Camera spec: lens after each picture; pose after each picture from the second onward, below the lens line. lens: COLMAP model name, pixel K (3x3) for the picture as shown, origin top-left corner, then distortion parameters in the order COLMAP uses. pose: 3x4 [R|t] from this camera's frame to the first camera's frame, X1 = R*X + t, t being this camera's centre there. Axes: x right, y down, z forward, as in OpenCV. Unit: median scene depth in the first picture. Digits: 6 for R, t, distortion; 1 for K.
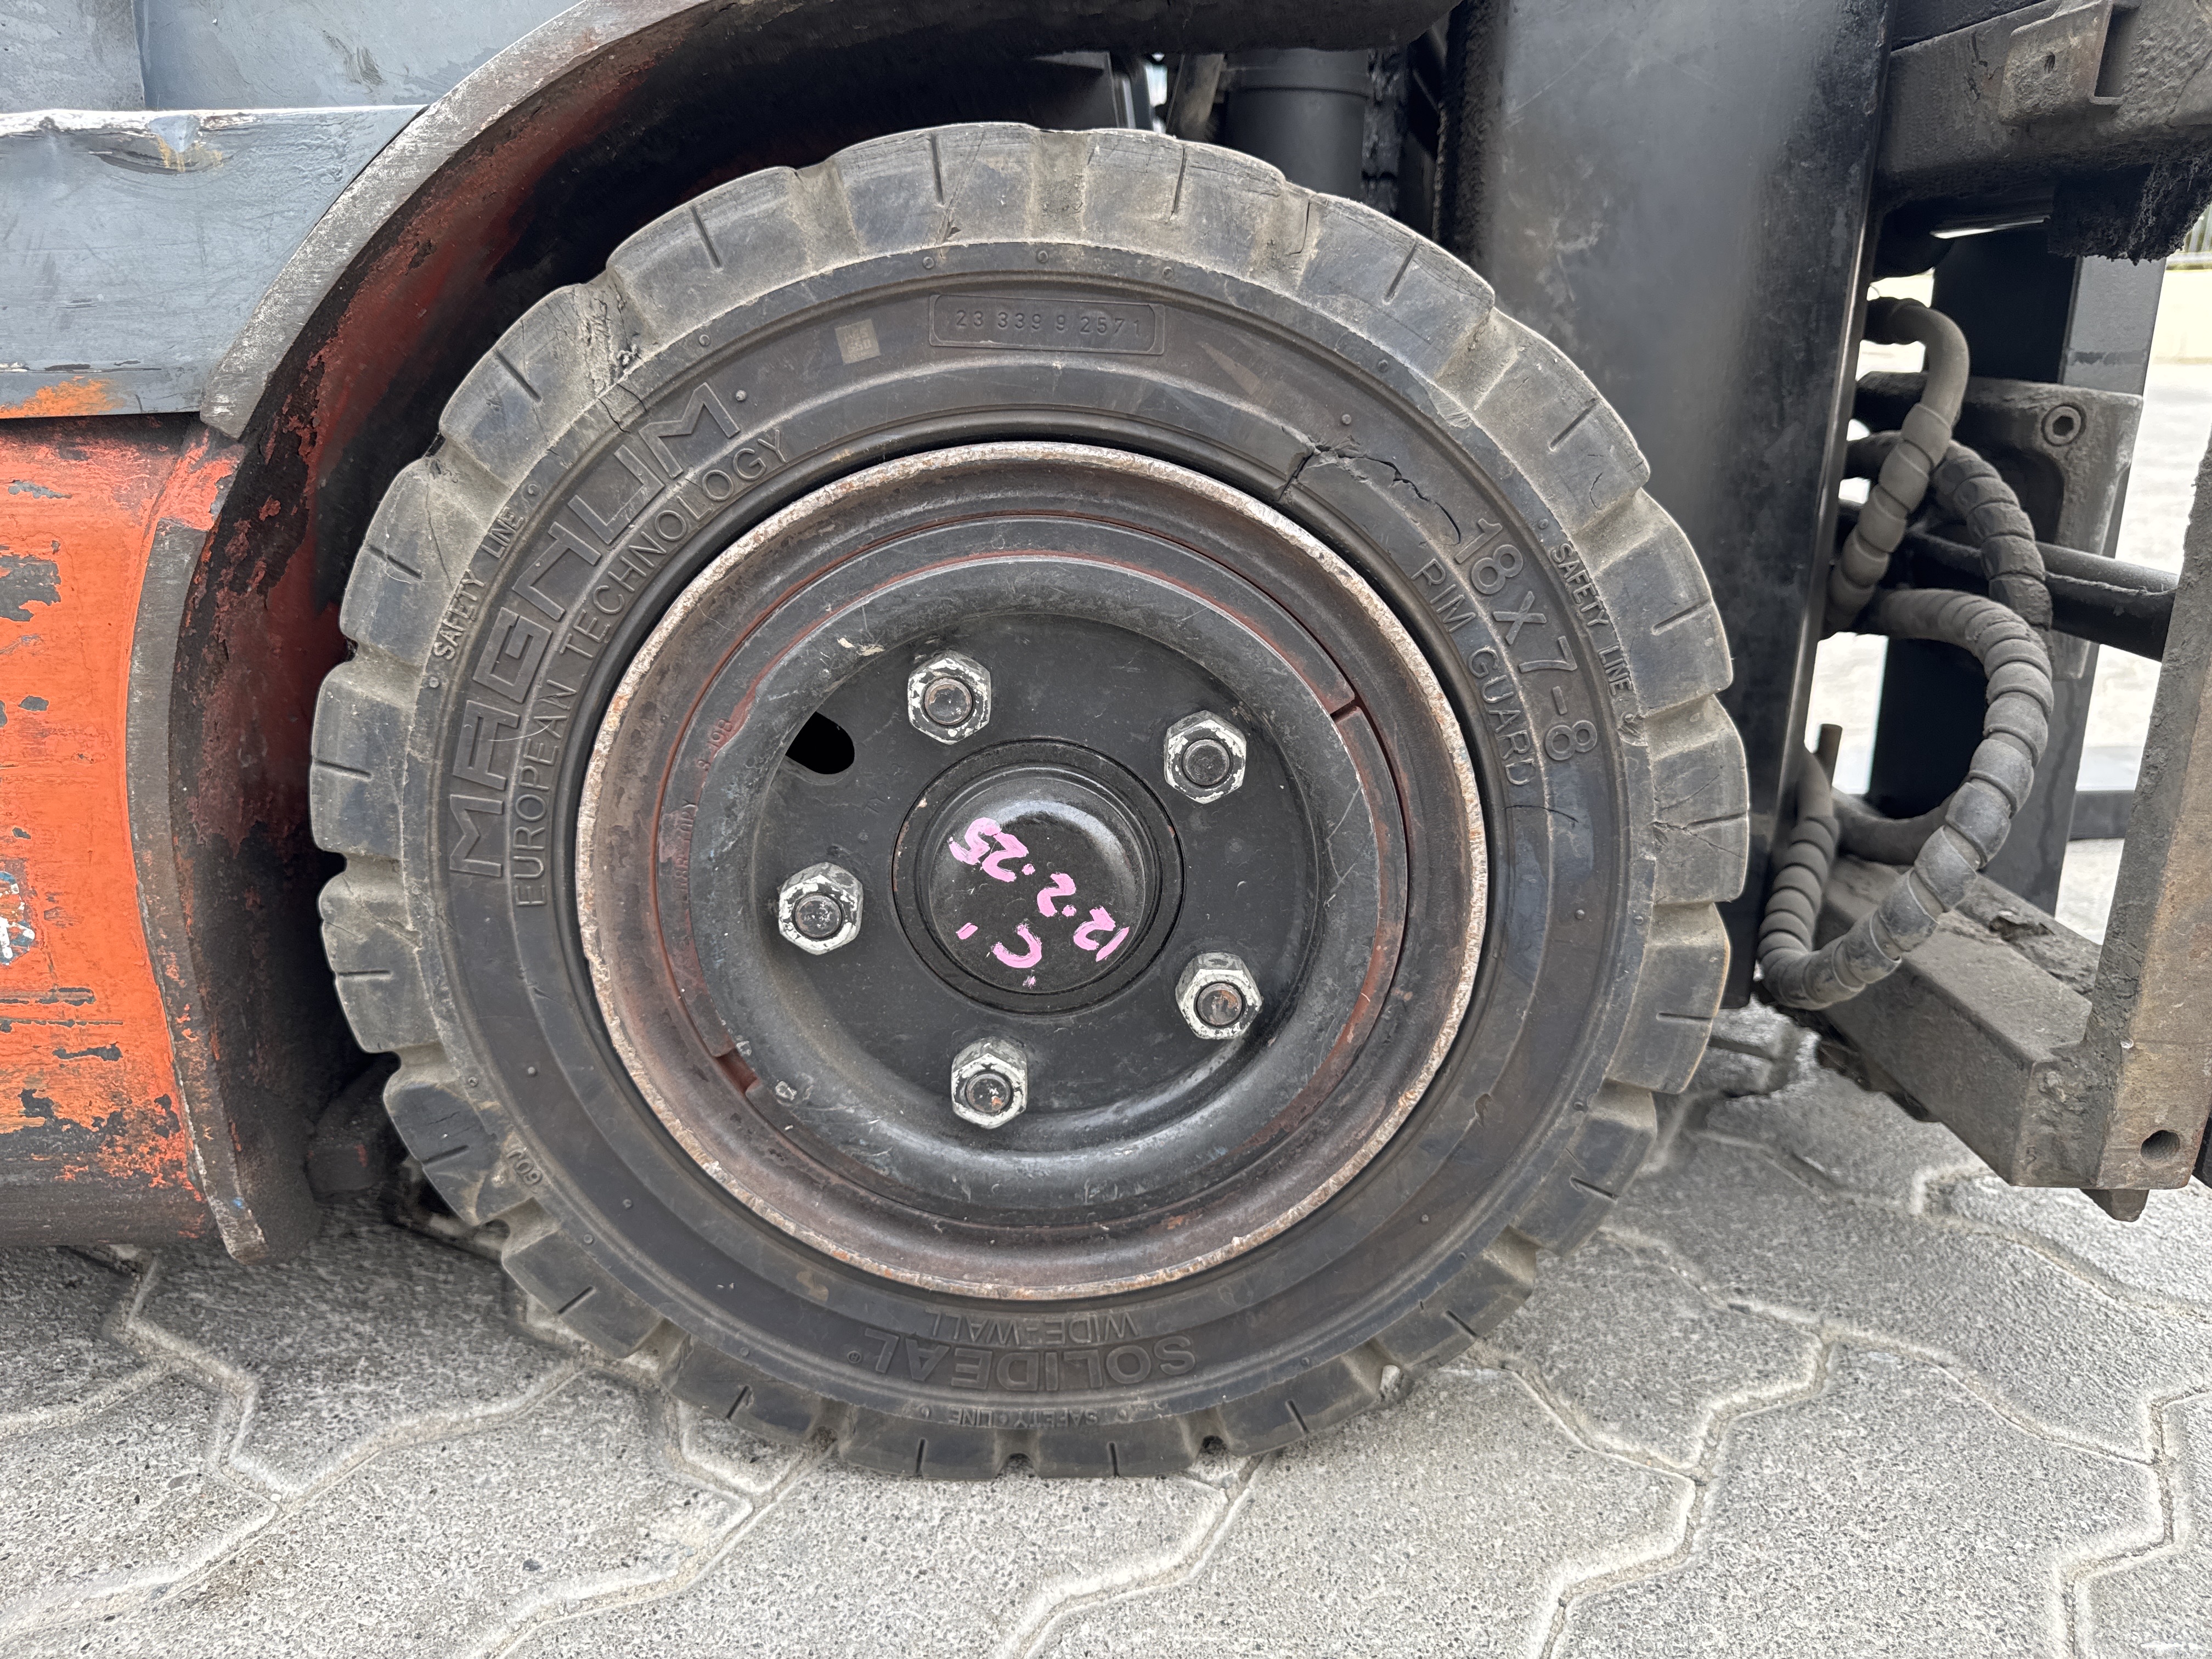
lens RADIAL K [[1639.2, 0, 1079.2], [0, 1639.2, 824.1], [0, 0, 1]] dist [0.113121, -0.150123]
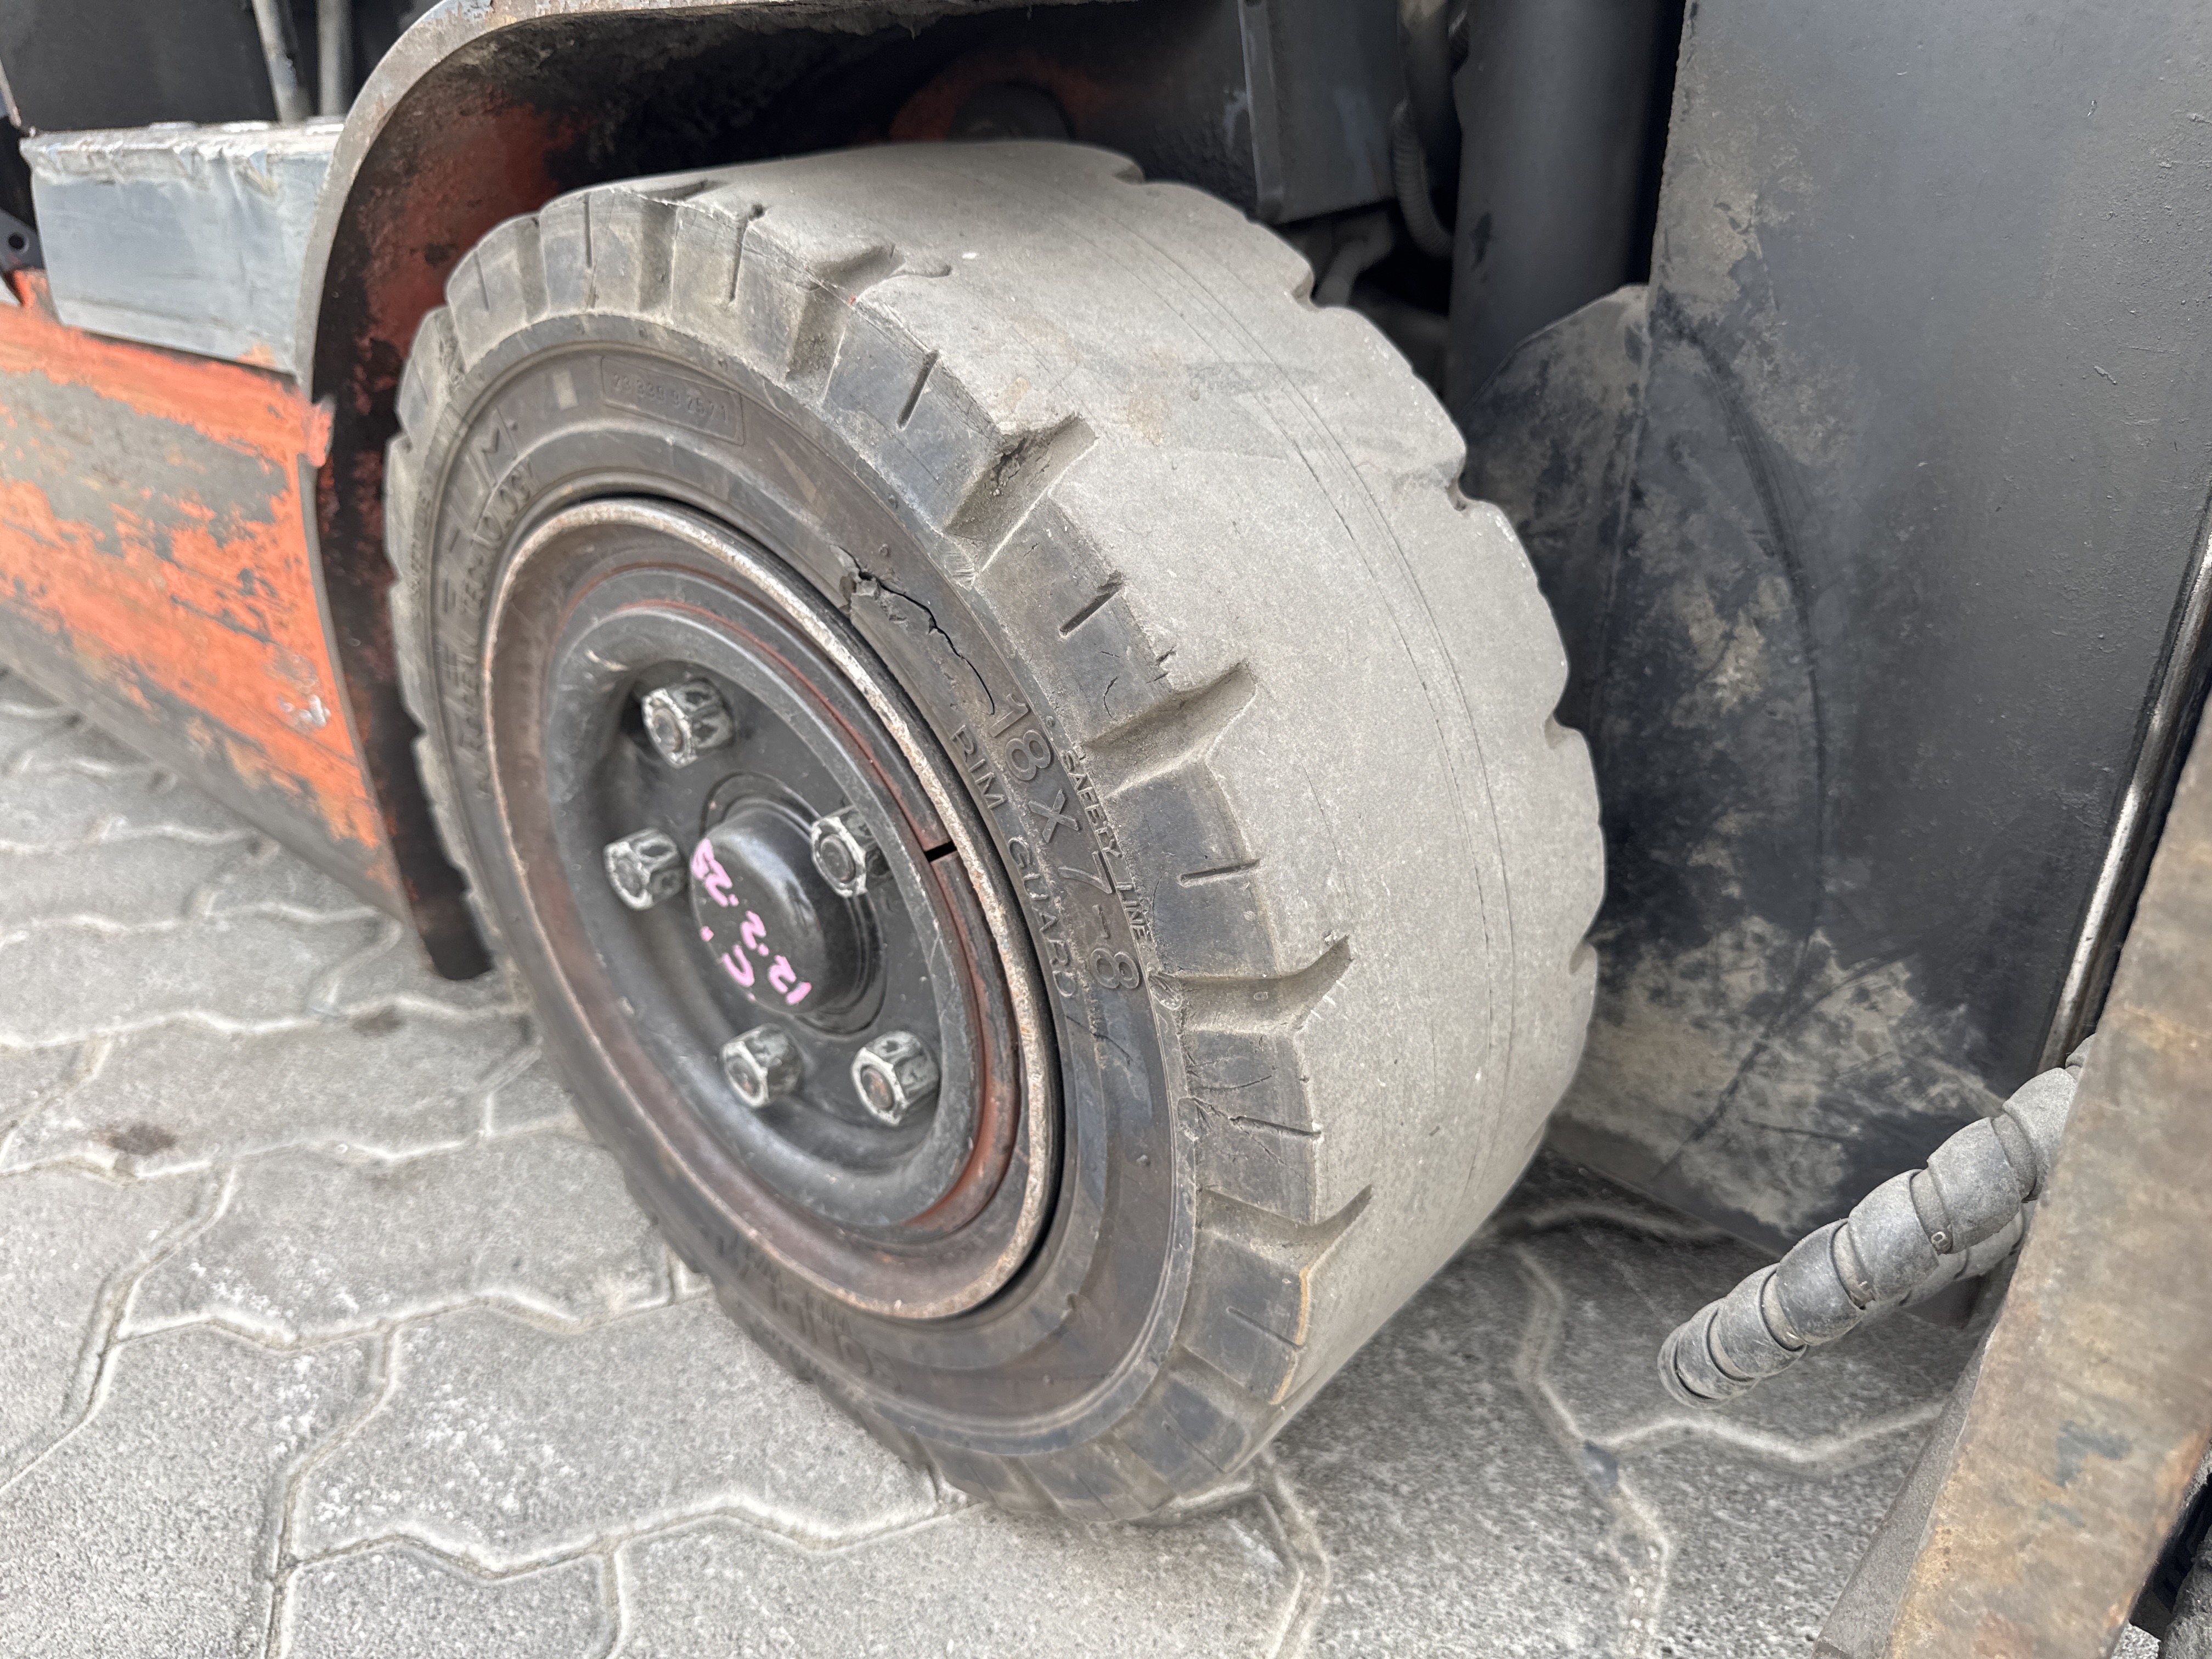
lens RADIAL K [[1605.1, 0, 1103.2], [0, 1605.1, 837.8], [0, 0, 1]] dist [0.120109, -0.237923]
pose [[0.731509, 0.302107, -0.611250, 0.768307], [-0.174807, 0.949615, 0.260143, -0.323155], [0.659043, -0.083446, 0.747462, 0.402253]]
